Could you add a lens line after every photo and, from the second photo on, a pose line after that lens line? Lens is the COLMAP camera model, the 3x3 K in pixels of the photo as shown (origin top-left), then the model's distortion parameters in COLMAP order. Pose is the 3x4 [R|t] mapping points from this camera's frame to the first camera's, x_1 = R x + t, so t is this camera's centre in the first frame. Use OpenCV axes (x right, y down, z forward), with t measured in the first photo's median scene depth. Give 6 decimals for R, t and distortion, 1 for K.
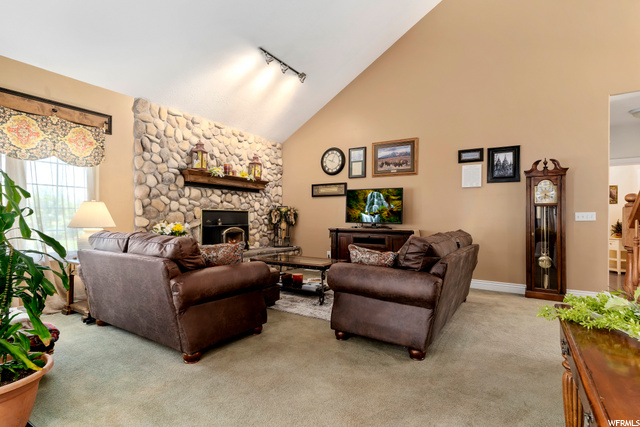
lens RADIAL K [[306.1, 0, 318.3], [0, 306.1, 214.8], [0, 0, 1]] dist [0.002418, 0.000654]
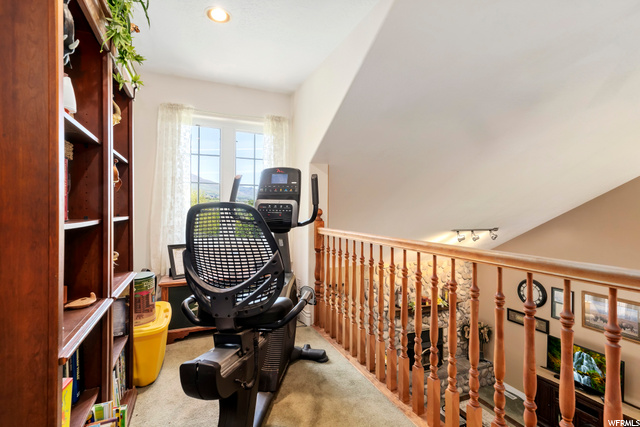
lens RADIAL K [[306.1, 0, 318.3], [0, 306.1, 214.8], [0, 0, 1]] dist [0.002418, 0.000654]
pose [[0.829491, 0.000271, -0.558520, 0.032018], [0.006066, 0.999937, 0.009494, -0.505976], [0.558487, -0.011263, 0.829437, -0.243535]]
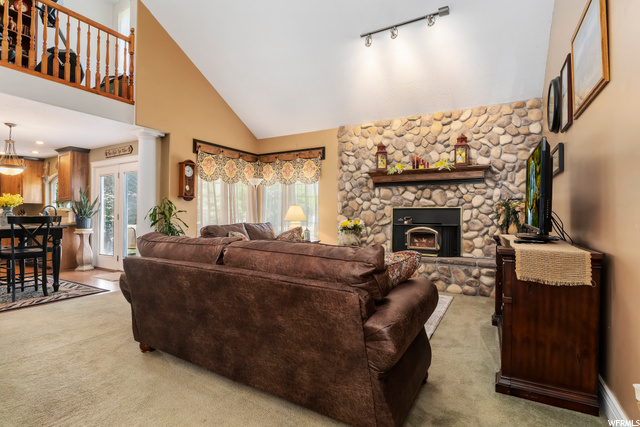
lens RADIAL K [[310.7, 0, 321.1], [0, 310.7, 212.0], [0, 0, 1]] dist [-0.001777, -0.000186]
pose [[0.051927, -0.017309, -0.998501, 0.612904], [-0.003206, 0.999842, -0.017499, 0.015033], [0.998646, 0.004110, 0.051864, 0.673554]]
